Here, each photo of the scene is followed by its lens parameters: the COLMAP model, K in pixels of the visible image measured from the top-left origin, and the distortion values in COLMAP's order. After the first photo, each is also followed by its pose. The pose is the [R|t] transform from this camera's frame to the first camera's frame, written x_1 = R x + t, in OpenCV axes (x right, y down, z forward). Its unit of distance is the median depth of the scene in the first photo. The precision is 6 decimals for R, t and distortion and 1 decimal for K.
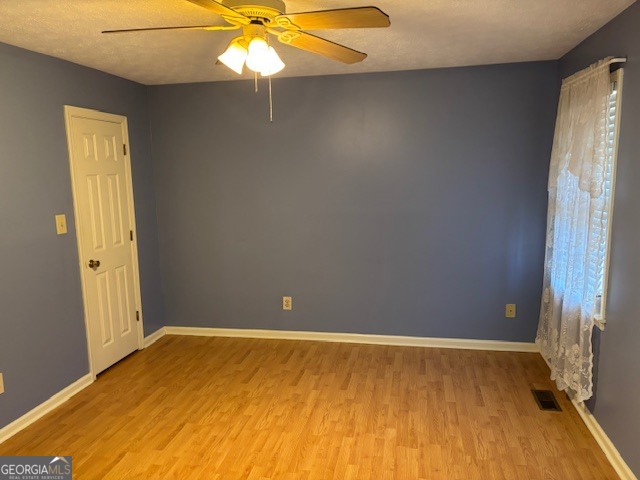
lens RADIAL K [[495.7, 0, 320.0], [0, 495.7, 240.0], [0, 0, 1]] dist [-0.100137, 0.220874]
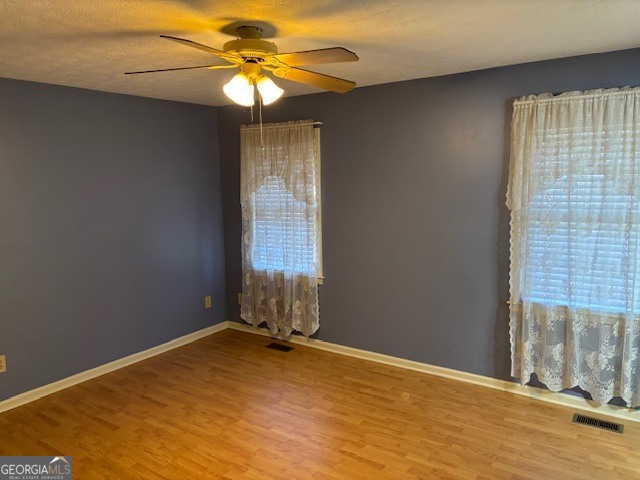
lens RADIAL K [[500.3, 0, 320.0], [0, 500.3, 240.0], [0, 0, 1]] dist [0.213107, -0.208820]
pose [[0.392812, -0.102979, 0.913835, -0.792001], [0.149570, 0.987633, 0.047002, -0.033360], [-0.907374, 0.118219, 0.403357, 0.262307]]
